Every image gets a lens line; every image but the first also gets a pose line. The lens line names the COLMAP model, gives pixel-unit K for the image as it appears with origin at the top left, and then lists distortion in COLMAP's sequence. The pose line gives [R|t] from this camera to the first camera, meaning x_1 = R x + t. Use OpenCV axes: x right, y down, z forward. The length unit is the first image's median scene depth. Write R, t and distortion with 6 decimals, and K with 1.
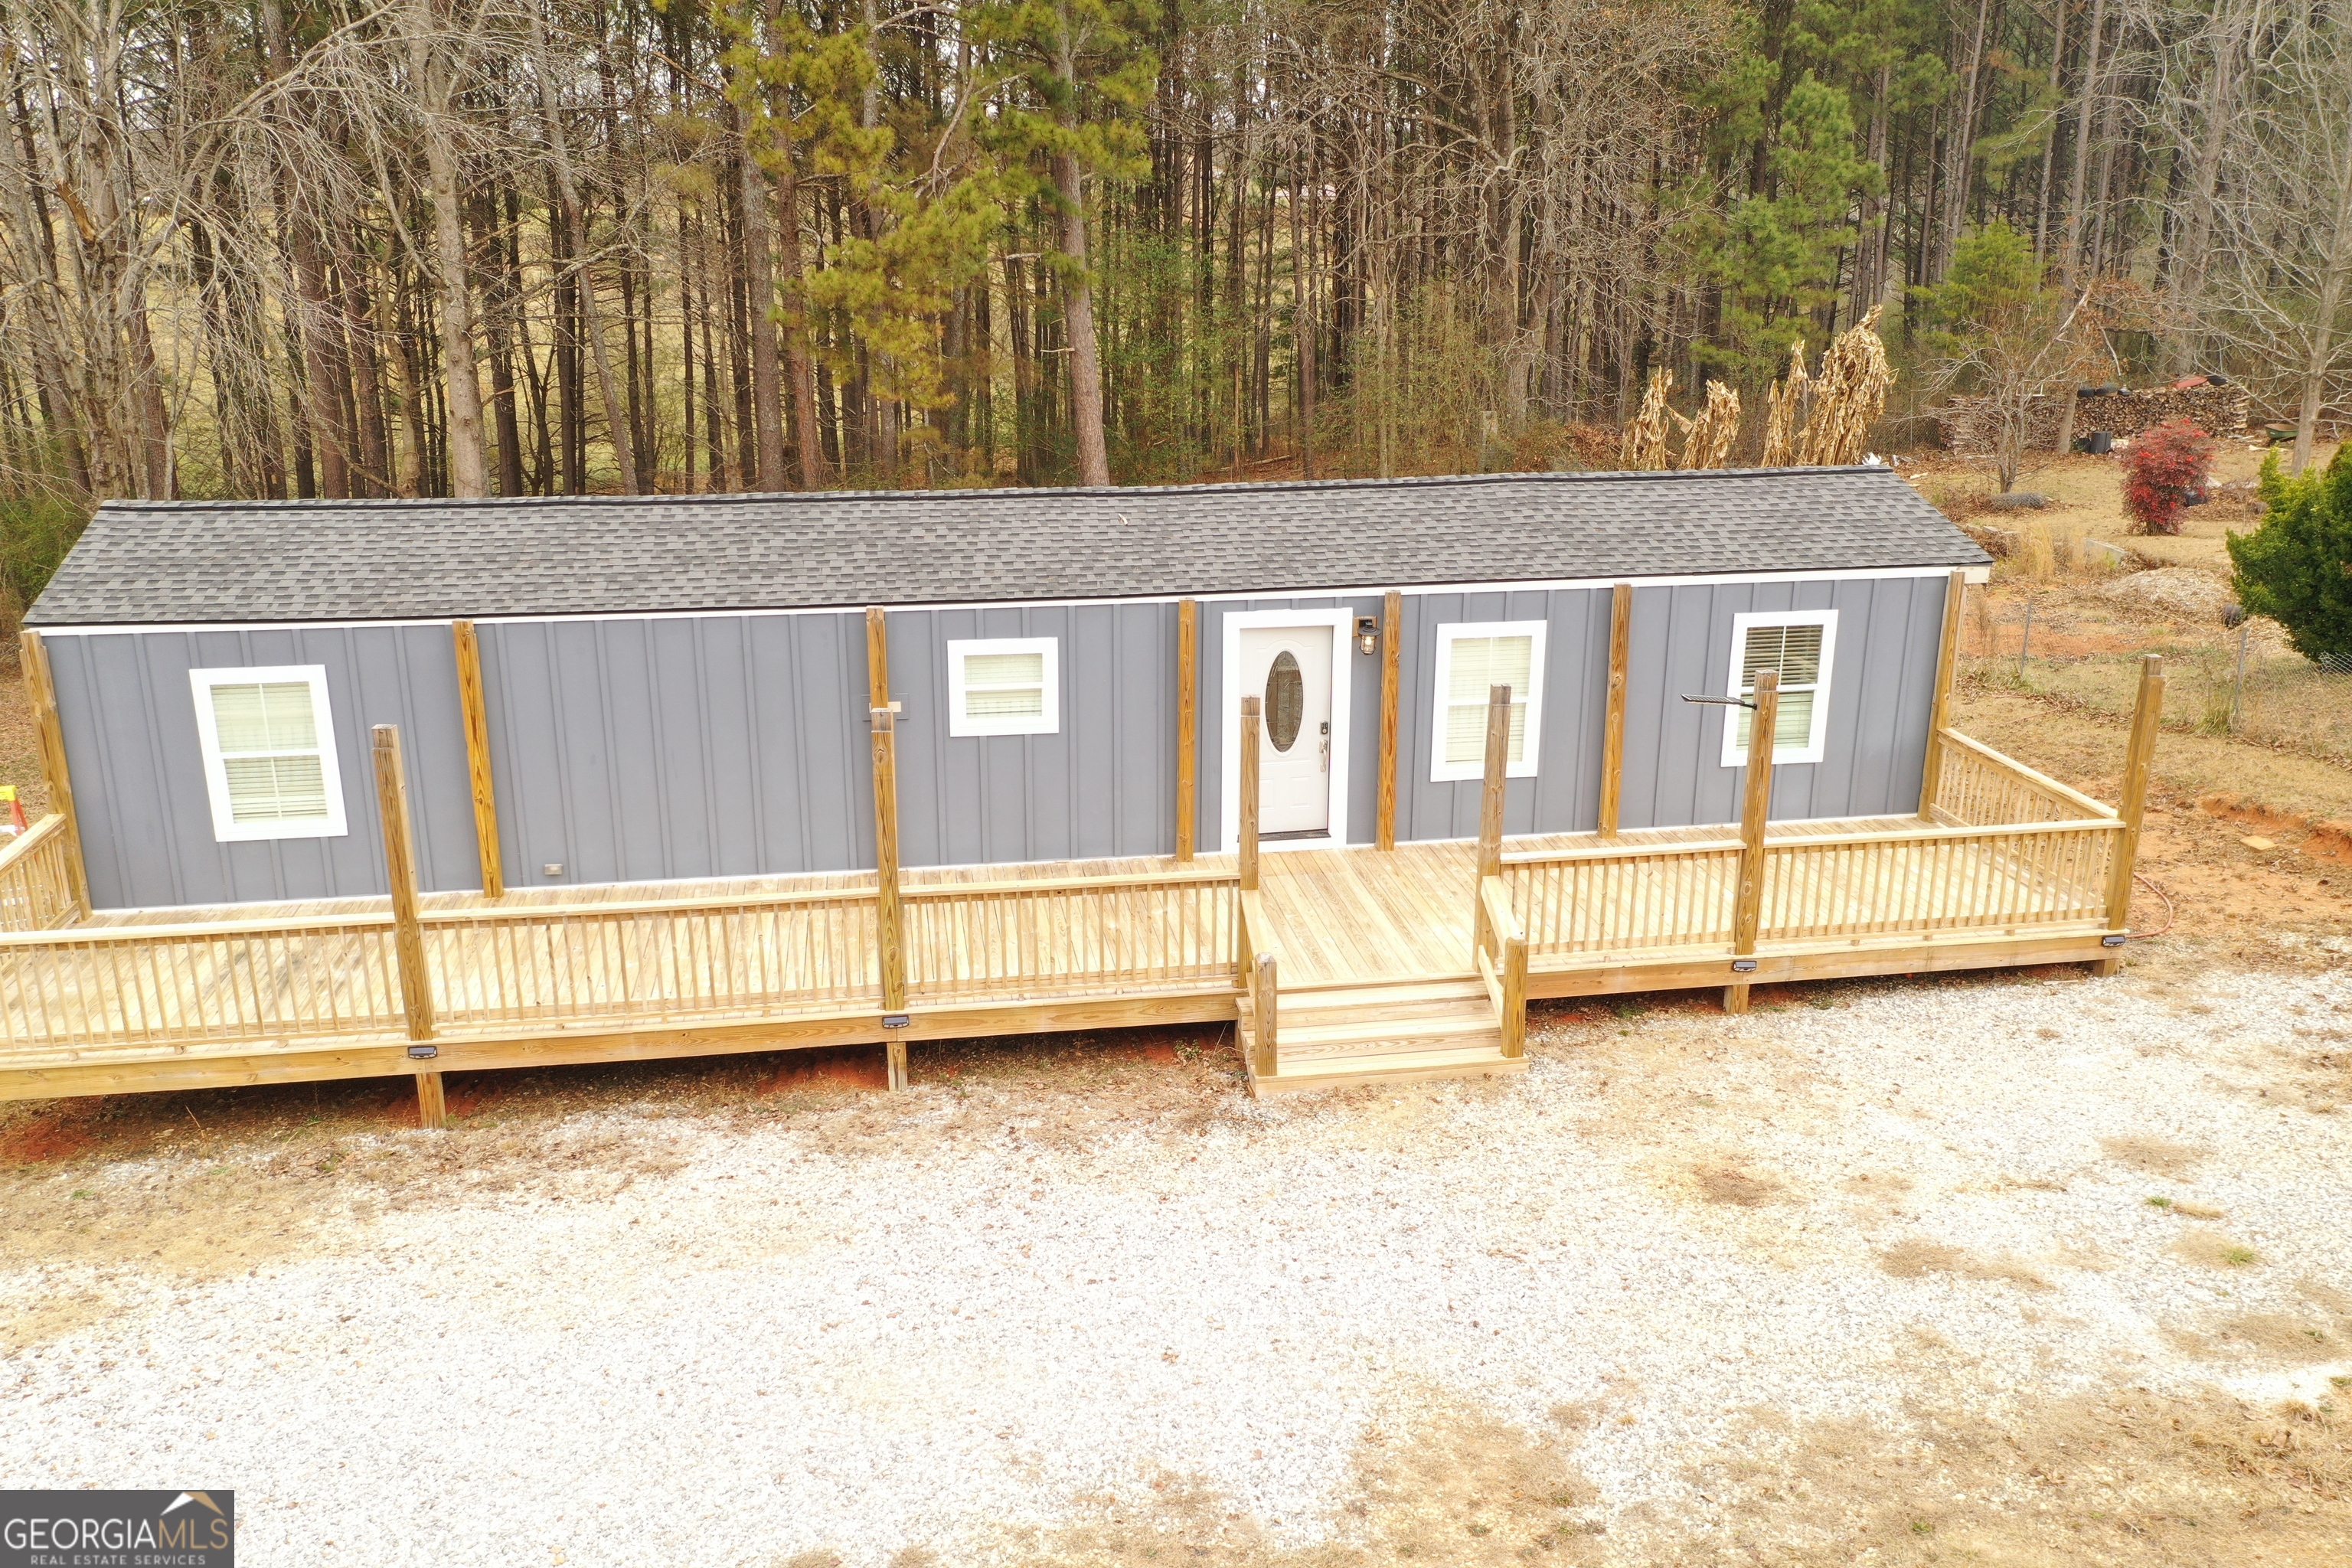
lens RADIAL K [[1862.0, 0, 1172.4], [0, 1862.0, 786.0], [0, 0, 1]] dist [0.001783, 0.010529]
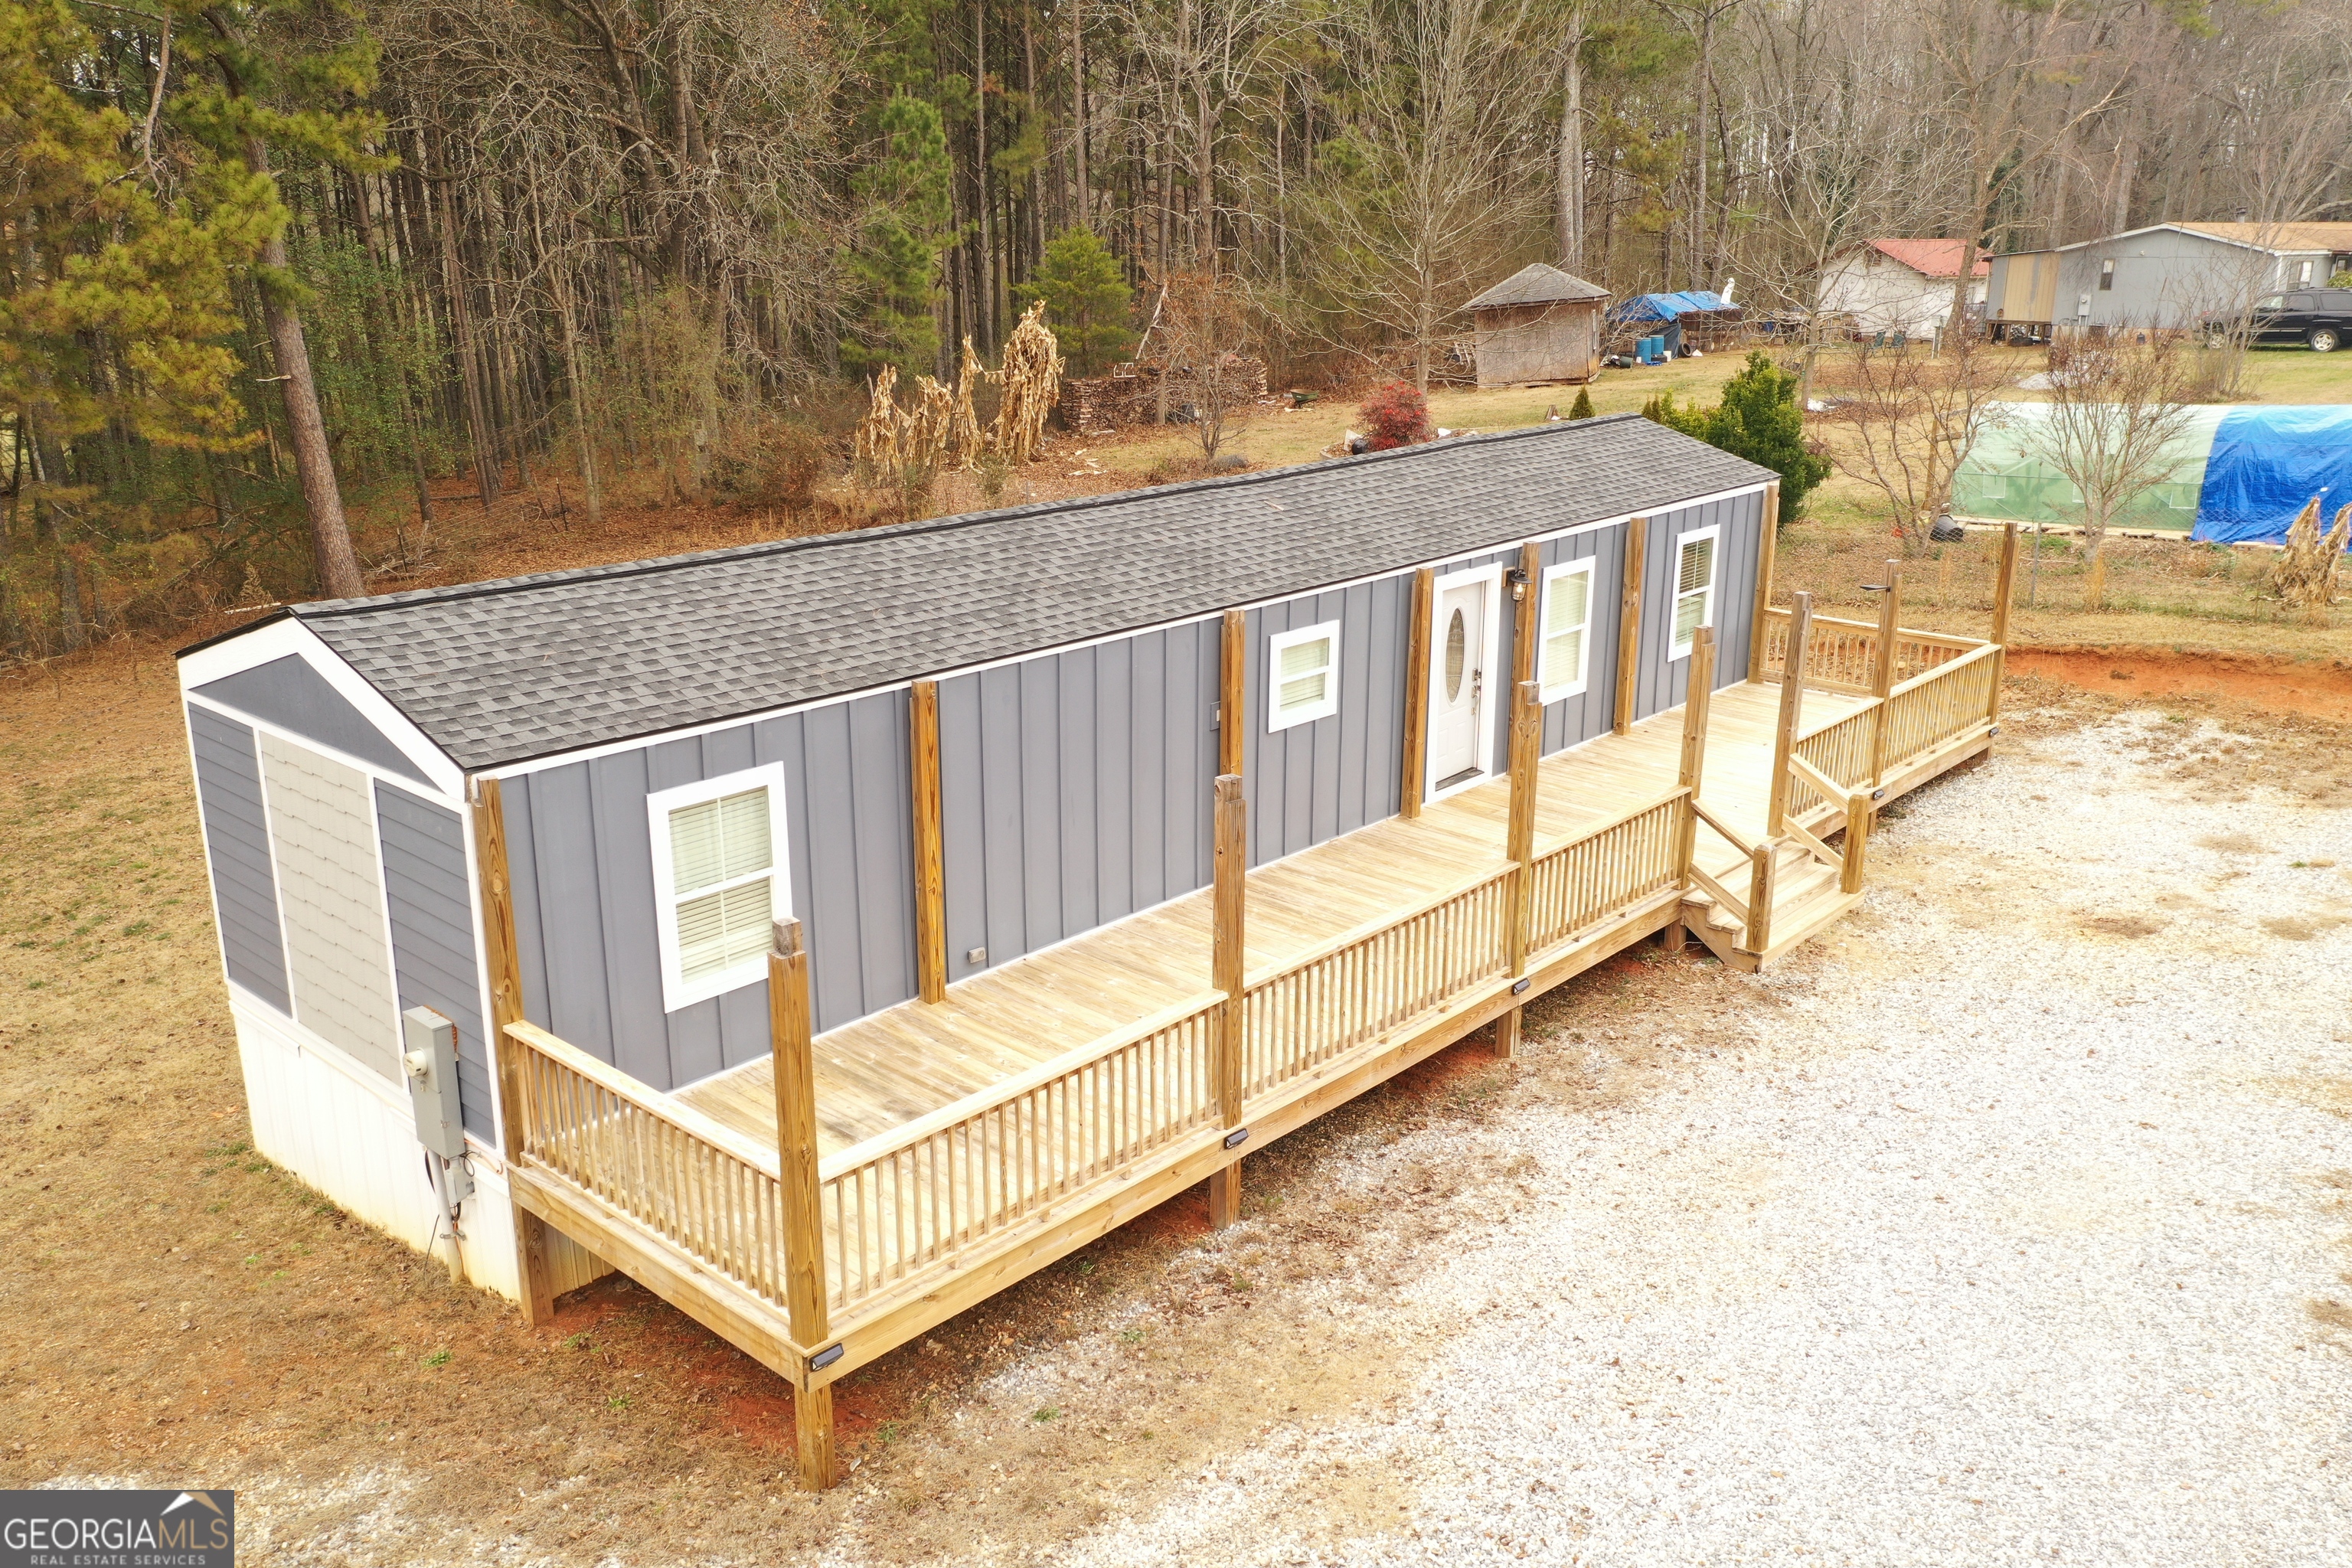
lens RADIAL K [[1862.0, 0, 1170.9], [0, 1862.0, 786.4], [0, 0, 1]] dist [0.001783, 0.010529]
pose [[0.784401, -0.181968, 0.592961, -0.789942], [0.185288, 0.981089, 0.055968, -0.066846], [-0.591932, 0.065968, 0.803284, 0.248647]]
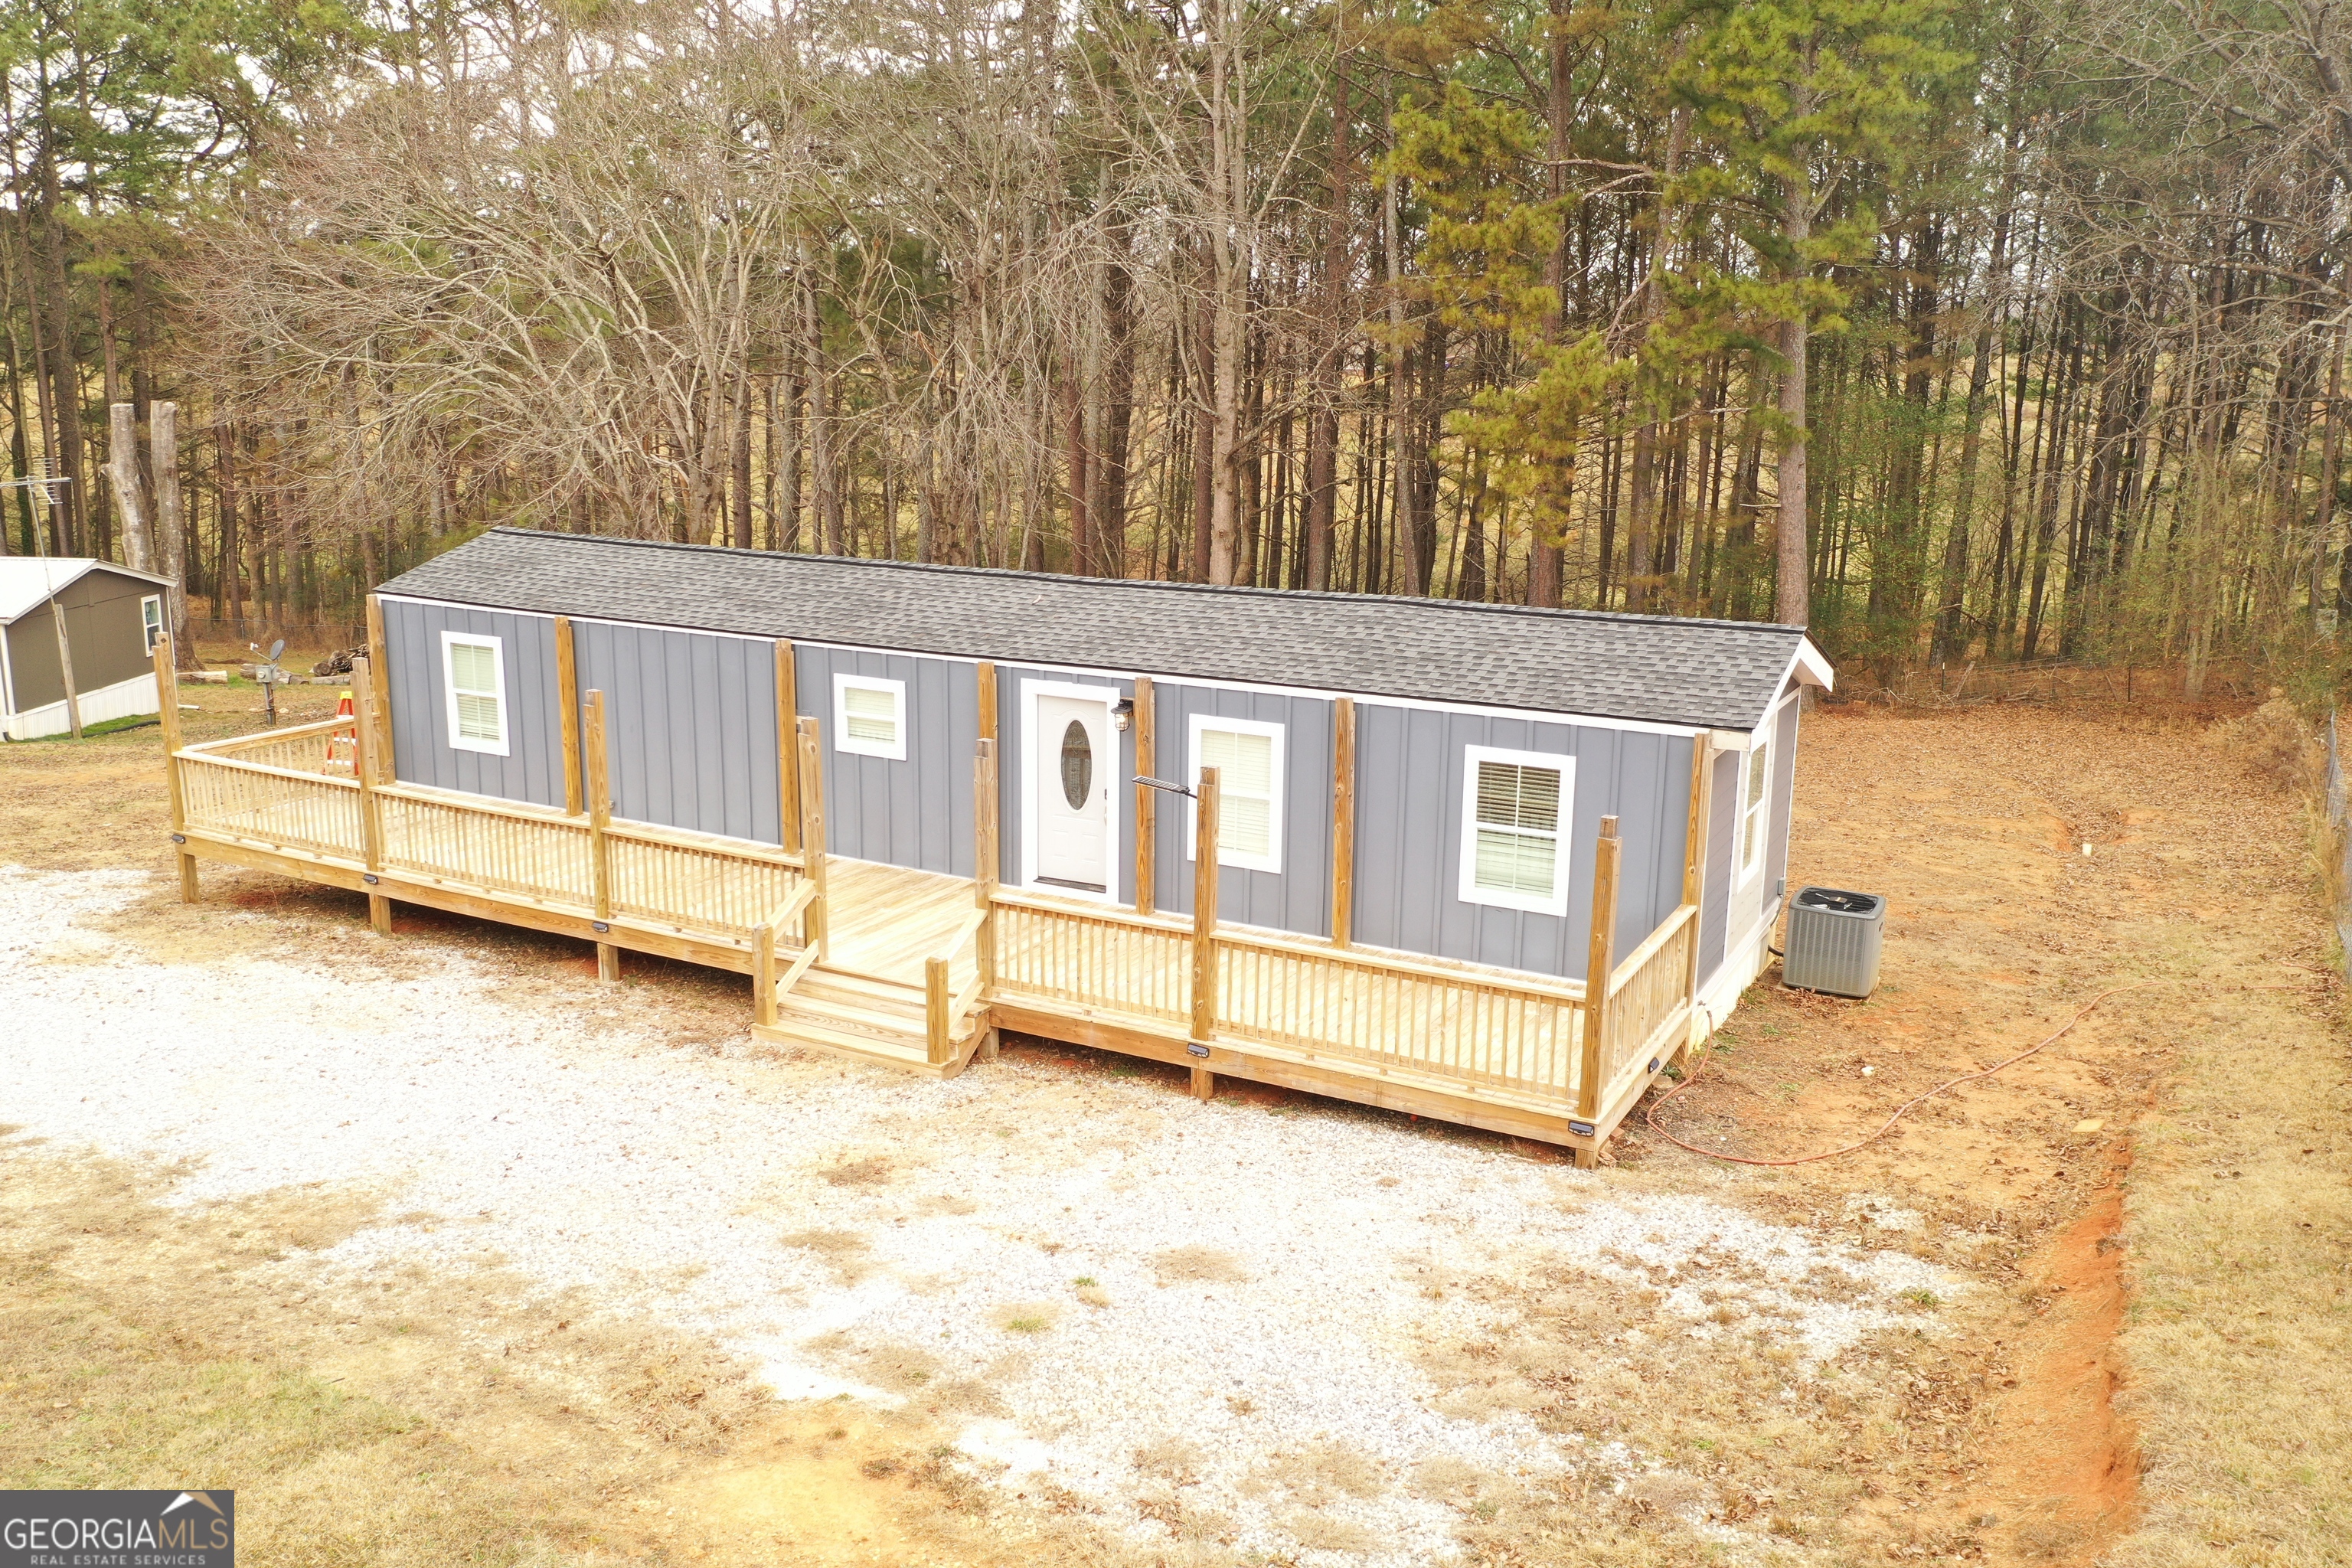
lens RADIAL K [[1862.0, 0, 1171.9], [0, 1862.0, 778.5], [0, 0, 1]] dist [0.001783, 0.010529]
pose [[0.791105, 0.142786, -0.594782, 0.848750], [-0.194806, 0.980555, -0.023710, -0.023367], [0.579831, 0.134624, 0.803538, 0.131682]]
